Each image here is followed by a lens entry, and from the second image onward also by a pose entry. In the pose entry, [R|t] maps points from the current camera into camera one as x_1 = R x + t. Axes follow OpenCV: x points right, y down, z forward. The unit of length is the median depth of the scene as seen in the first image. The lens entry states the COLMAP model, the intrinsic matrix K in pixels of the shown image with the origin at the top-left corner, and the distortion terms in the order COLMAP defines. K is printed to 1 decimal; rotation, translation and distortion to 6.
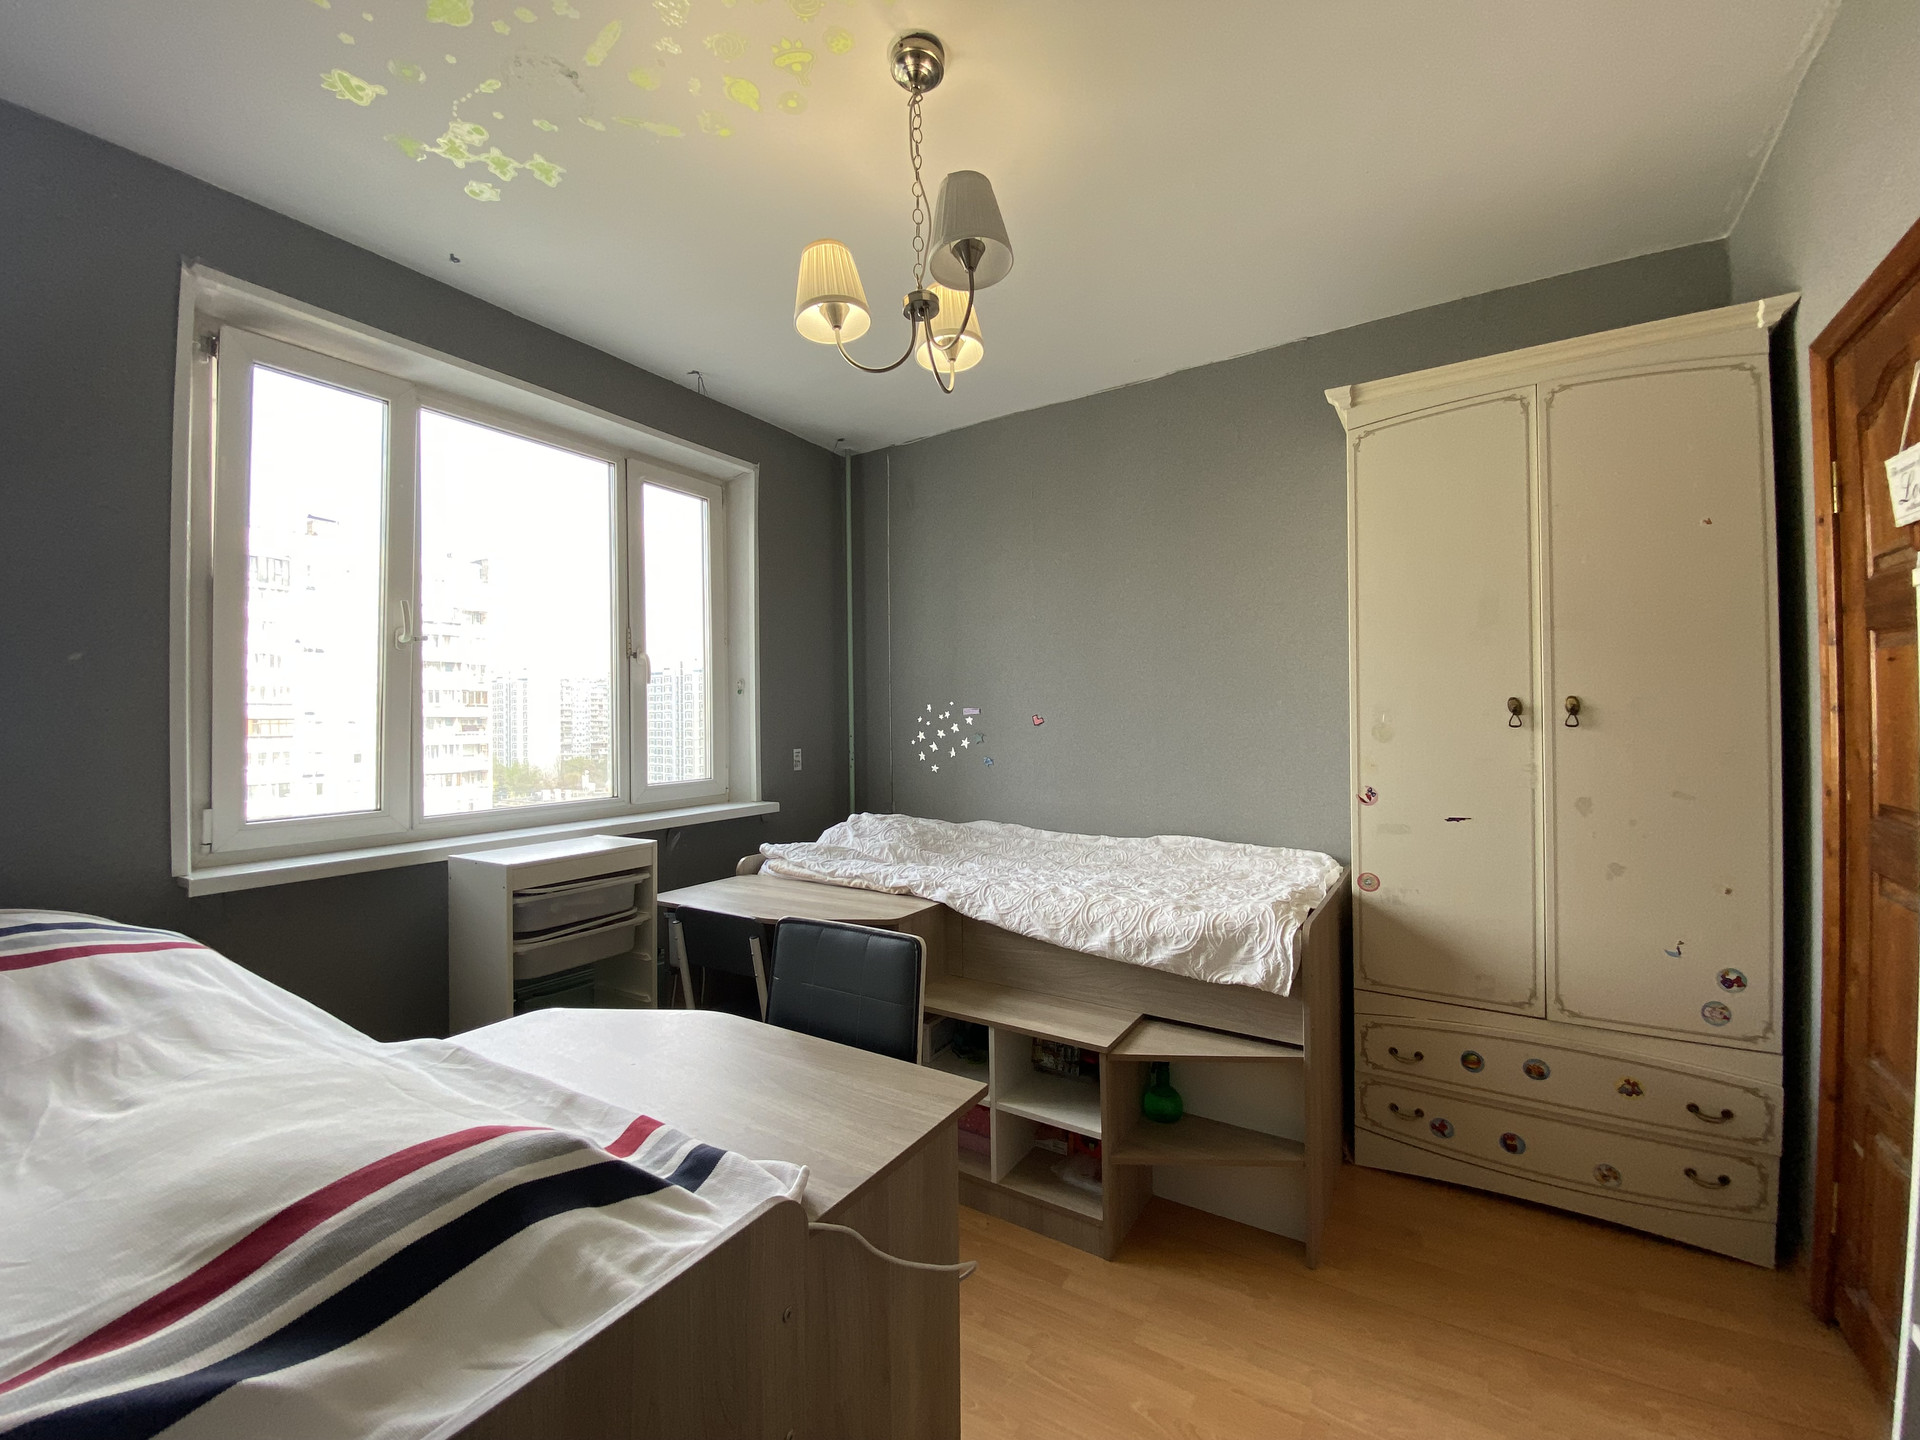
lens RADIAL K [[770.9, 0, 960.0], [0, 770.9, 720.0], [0, 0, 1]] dist [0.023188, -0.021927]
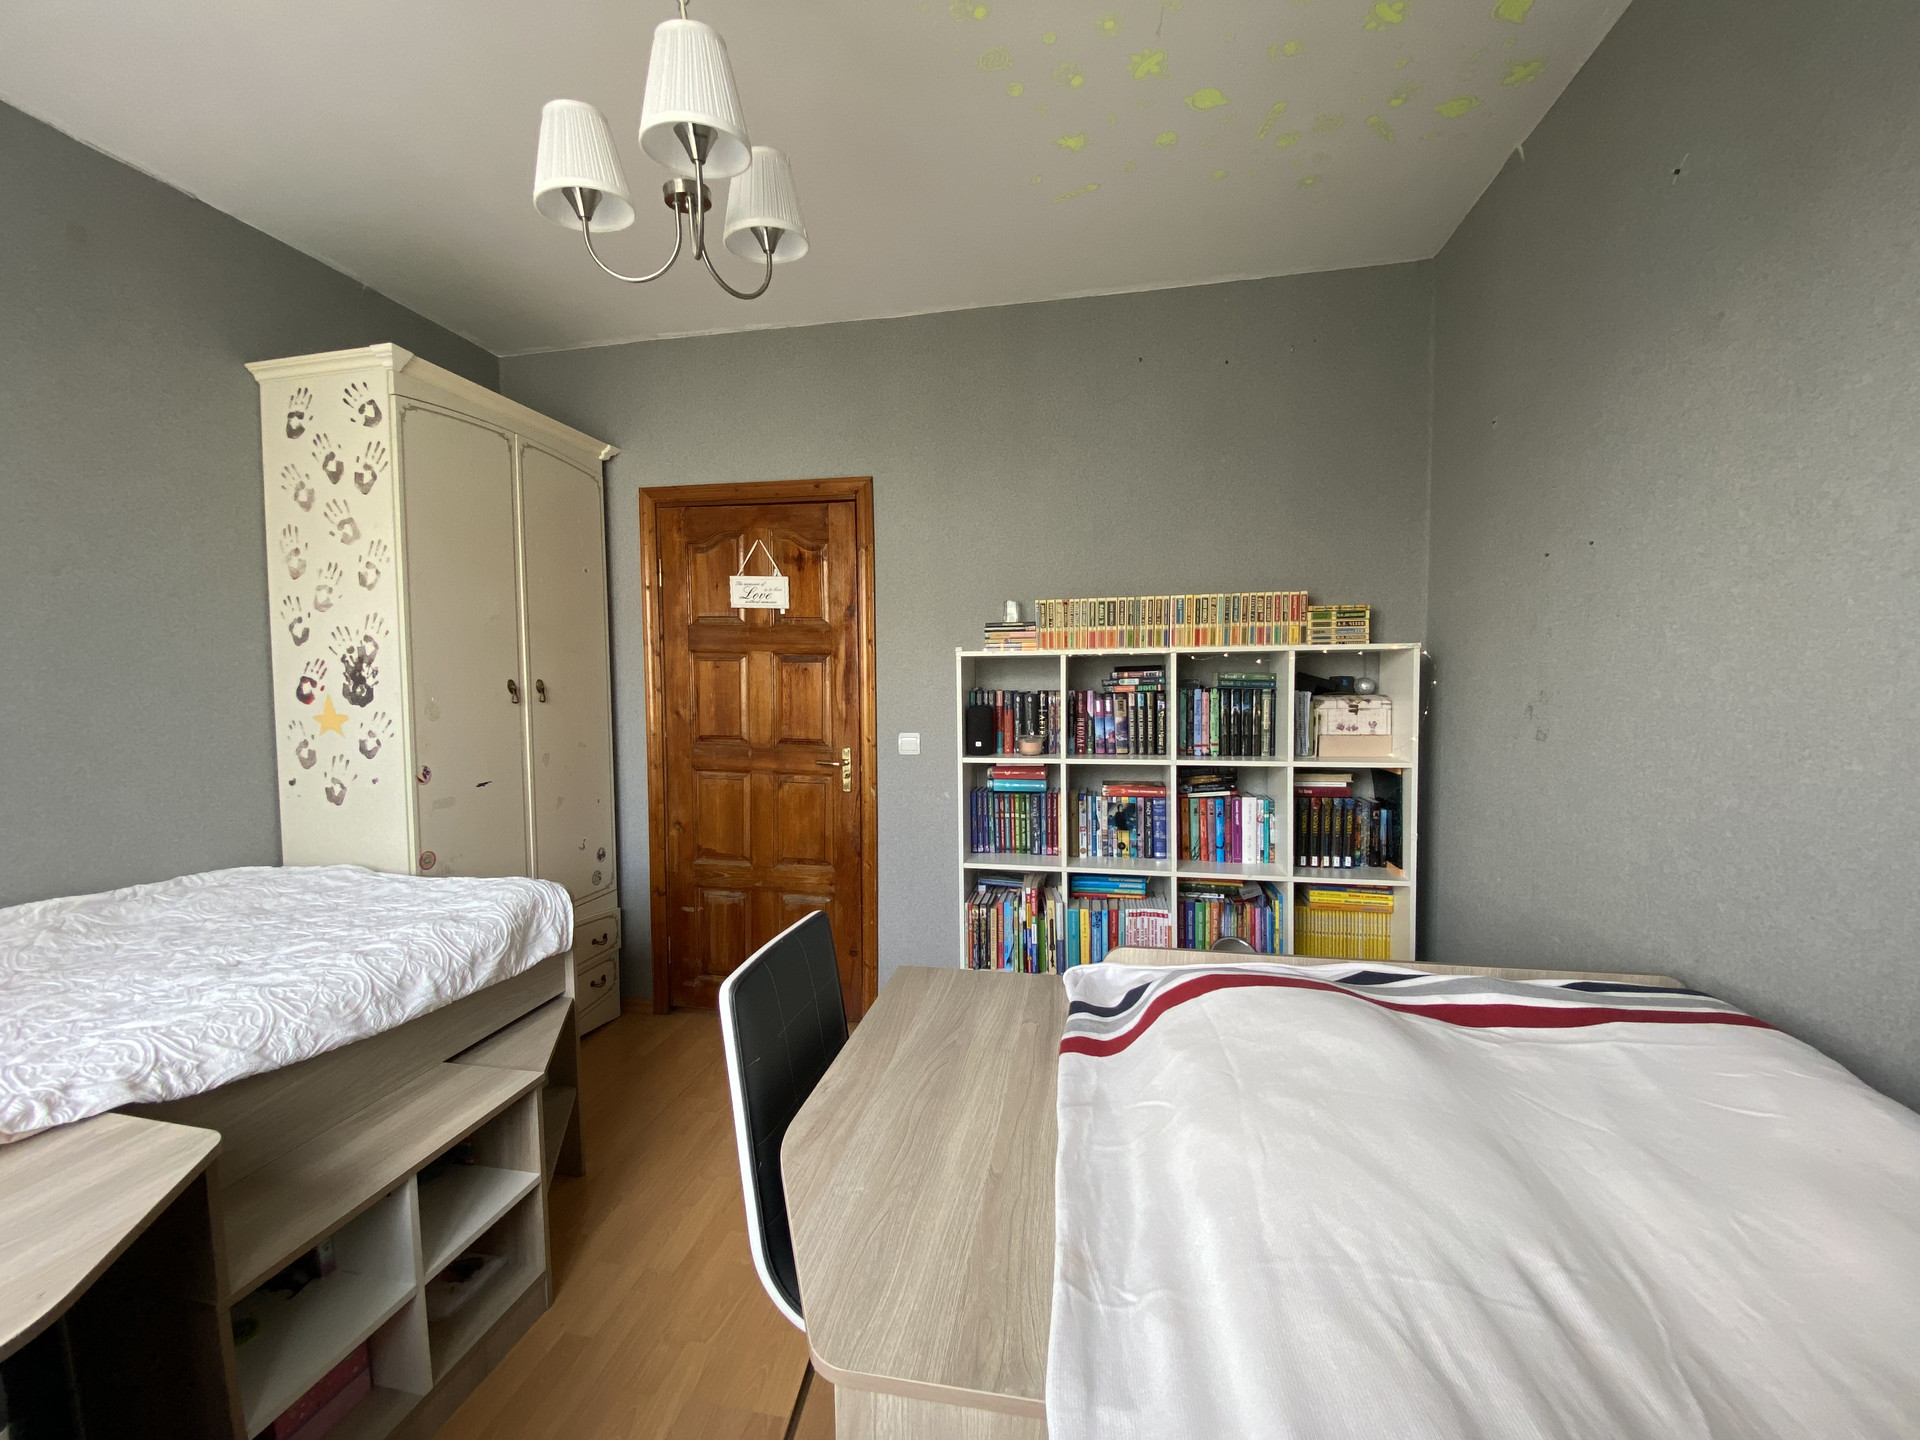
lens RADIAL K [[770.9, 0, 960.0], [0, 770.9, 720.0], [0, 0, 1]] dist [0.023188, -0.021927]
pose [[-0.376817, -0.032798, 0.925707, -0.745158], [0.011282, 0.999136, 0.039991, -0.006121], [-0.926219, 0.025513, -0.376122, 0.837435]]
